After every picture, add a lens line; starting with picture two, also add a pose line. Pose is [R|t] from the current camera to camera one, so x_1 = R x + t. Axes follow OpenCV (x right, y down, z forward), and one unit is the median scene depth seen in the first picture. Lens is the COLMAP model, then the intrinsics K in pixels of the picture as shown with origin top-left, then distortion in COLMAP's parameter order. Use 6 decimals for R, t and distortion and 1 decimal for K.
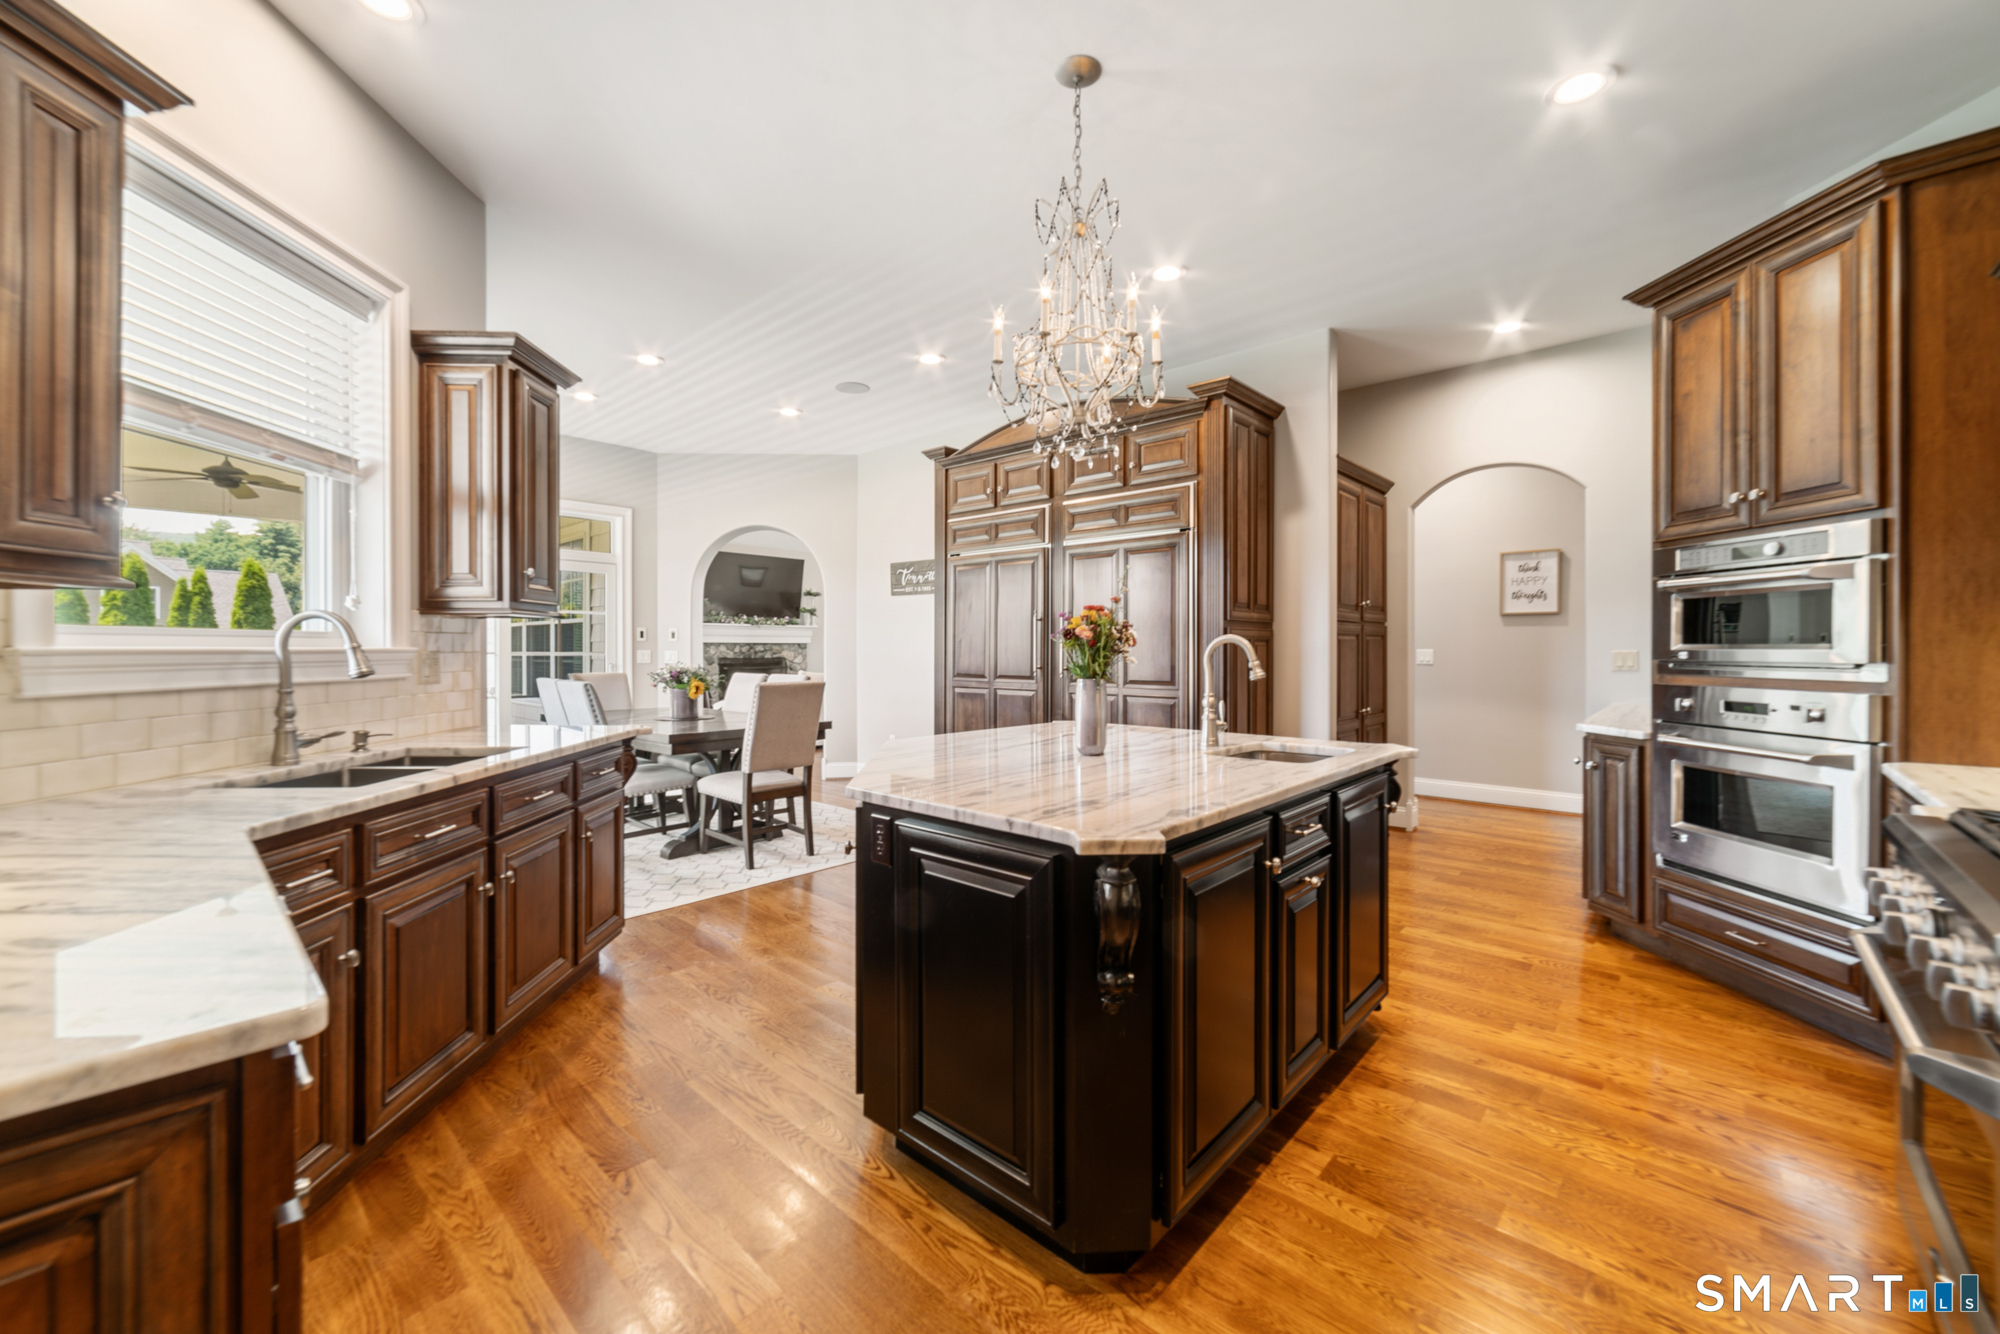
lens RADIAL K [[794.0, 0, 1008.7], [0, 794.0, 648.4], [0, 0, 1]] dist [0.002012, 0.000128]
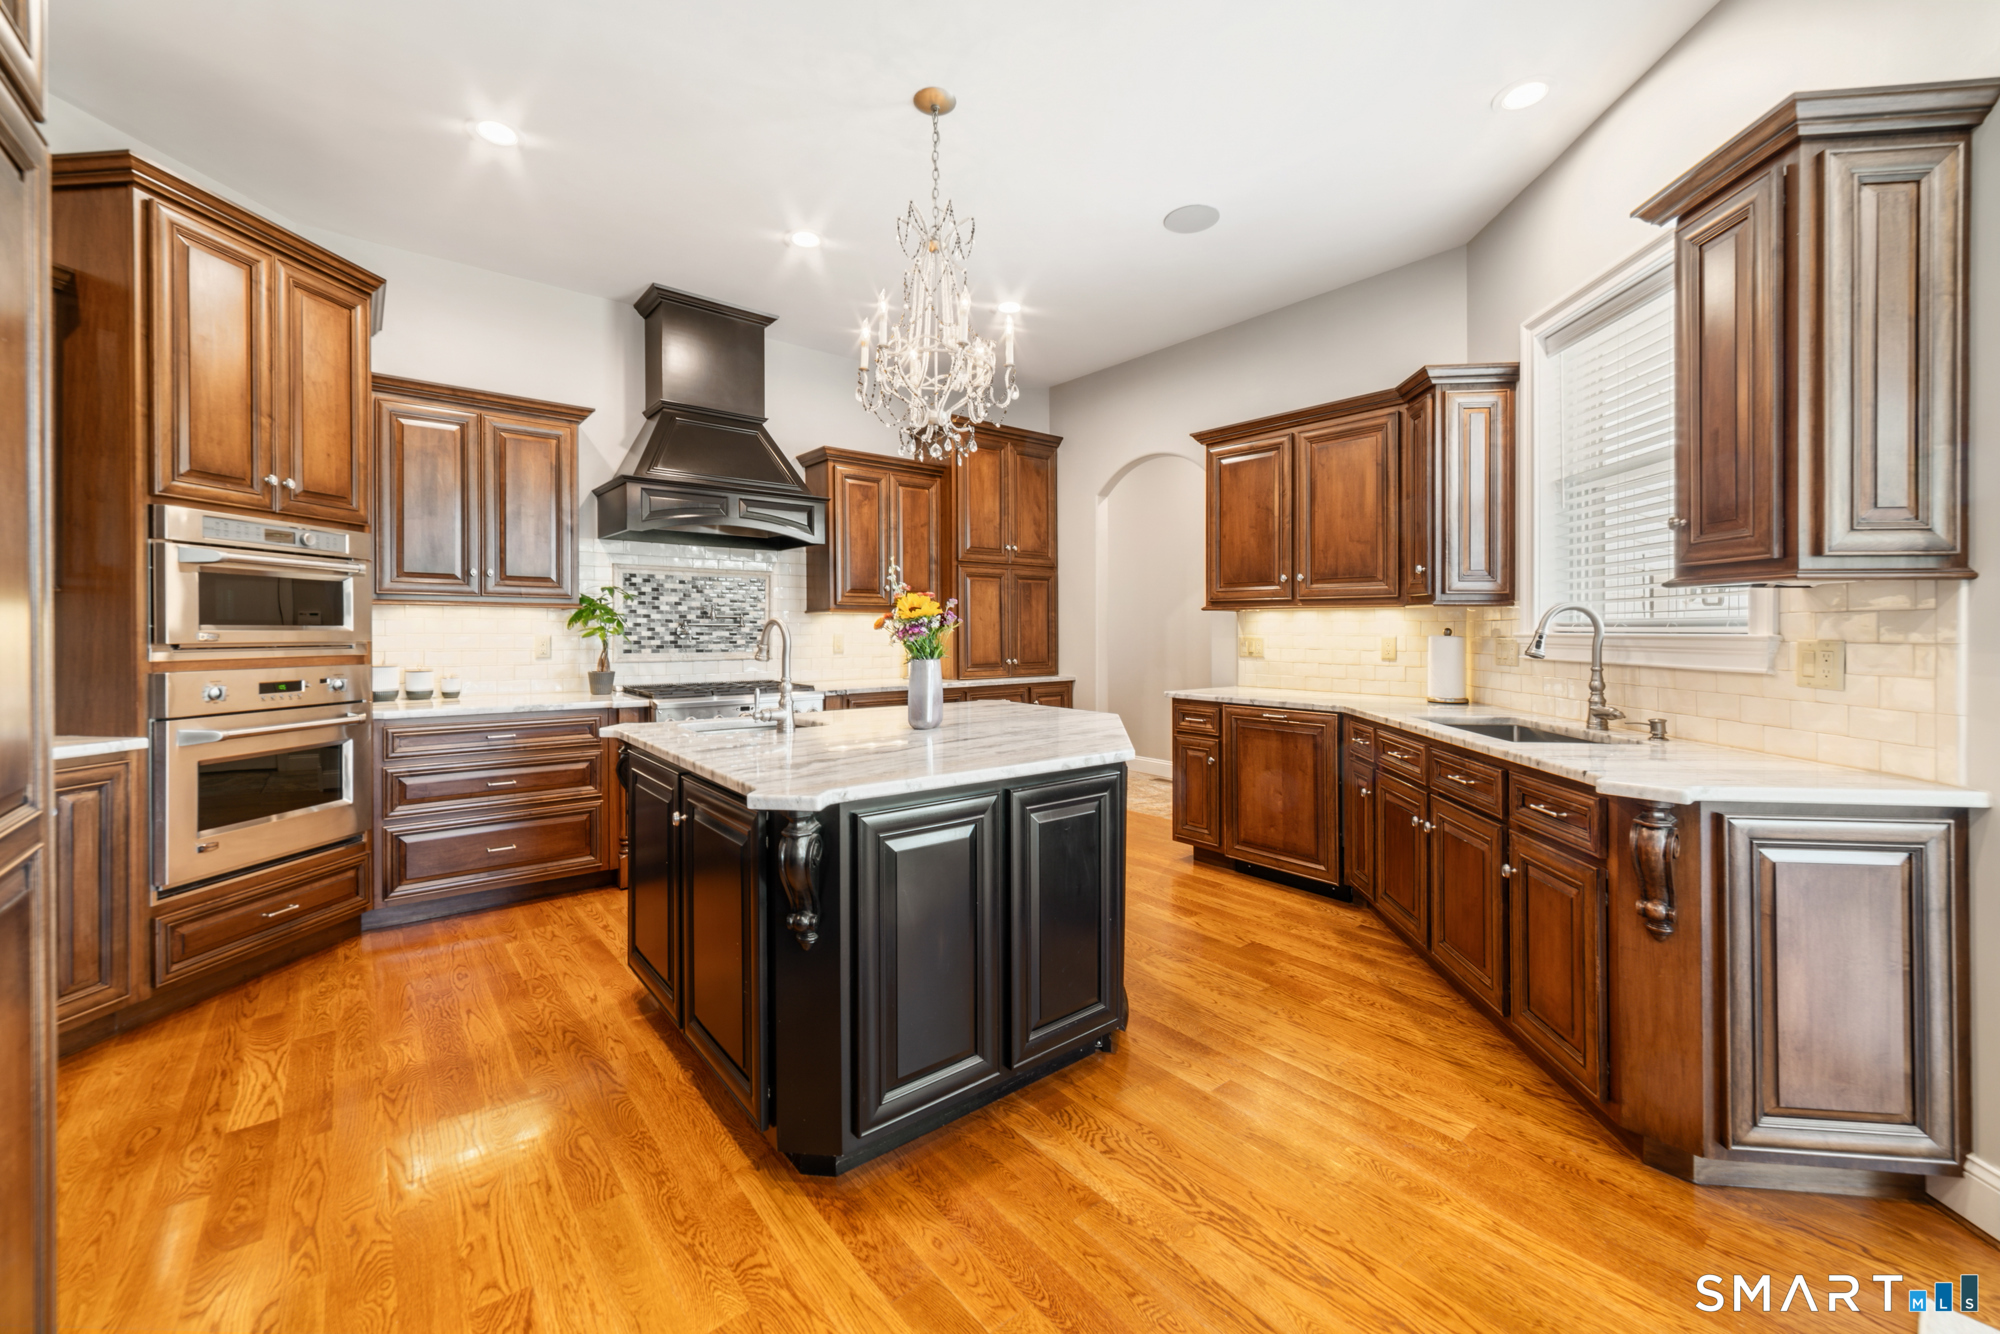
lens RADIAL K [[794.0, 0, 1008.7], [0, 794.0, 648.4], [0, 0, 1]] dist [0.002012, 0.000128]
pose [[-0.989415, -0.007153, 0.144937, -0.435483], [-0.003220, 0.999621, 0.027353, -0.018803], [-0.145077, 0.026597, -0.989063, 5.408773]]
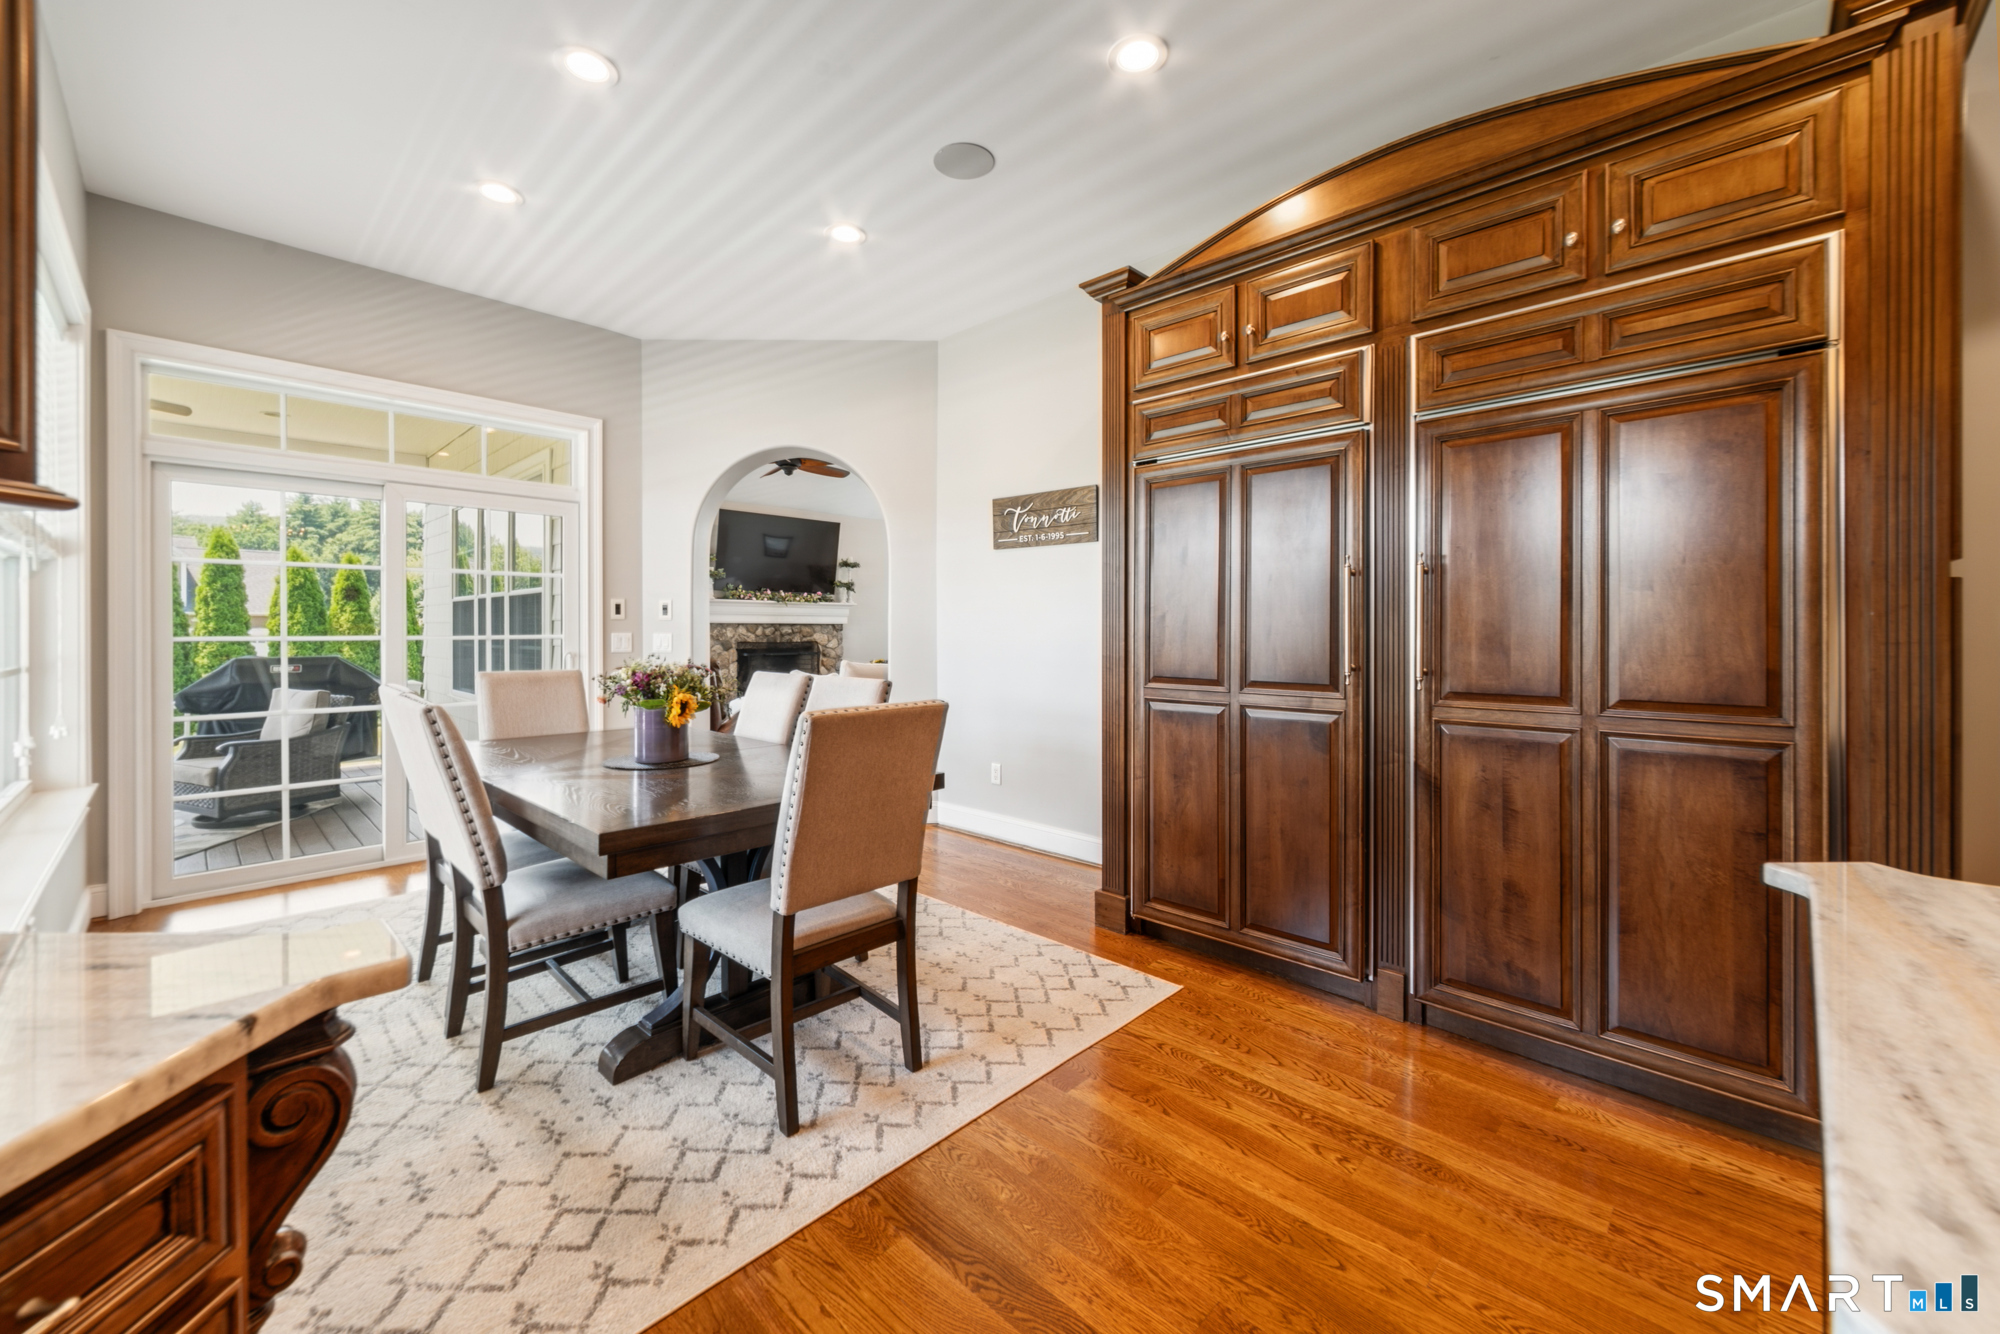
lens RADIAL K [[786.0, 0, 997.5], [0, 786.0, 636.4], [0, 0, 1]] dist [0.001266, 0.000077]
pose [[0.999360, 0.001009, -0.035766, -0.121395], [-0.000732, 0.999970, 0.007750, 0.000133], [0.035773, -0.007719, 0.999330, 0.354964]]
